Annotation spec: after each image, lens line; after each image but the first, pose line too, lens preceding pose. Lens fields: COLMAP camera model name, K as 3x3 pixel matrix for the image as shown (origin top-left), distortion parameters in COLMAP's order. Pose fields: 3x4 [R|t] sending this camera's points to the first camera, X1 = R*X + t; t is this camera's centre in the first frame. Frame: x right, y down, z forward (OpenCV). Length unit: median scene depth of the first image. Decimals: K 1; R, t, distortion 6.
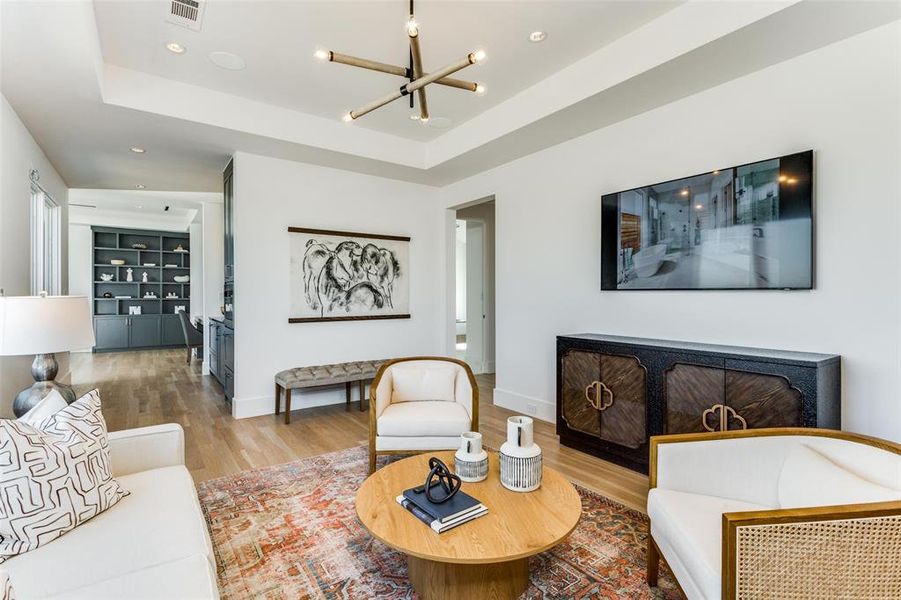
lens RADIAL K [[478.0, 0, 453.6], [0, 478.0, 297.3], [0, 0, 1]] dist [0.000488, -0.000042]
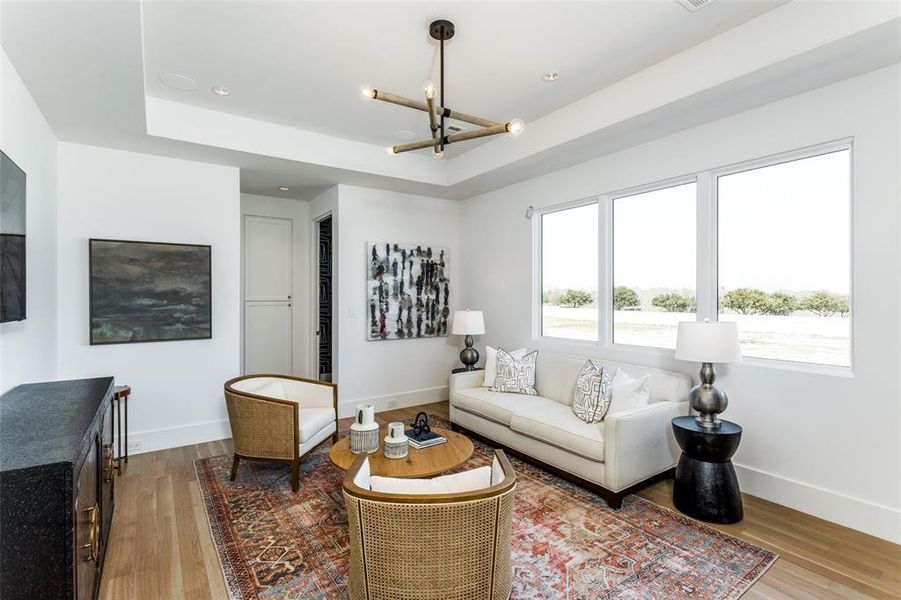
lens RADIAL K [[478.0, 0, 453.6], [0, 478.0, 297.3], [0, 0, 1]] dist [0.000488, -0.000042]
pose [[-0.999943, 0.000541, 0.010675, -0.120708], [0.000587, 0.999990, 0.004328, -0.067267], [-0.010672, 0.004334, -0.999934, 2.029503]]
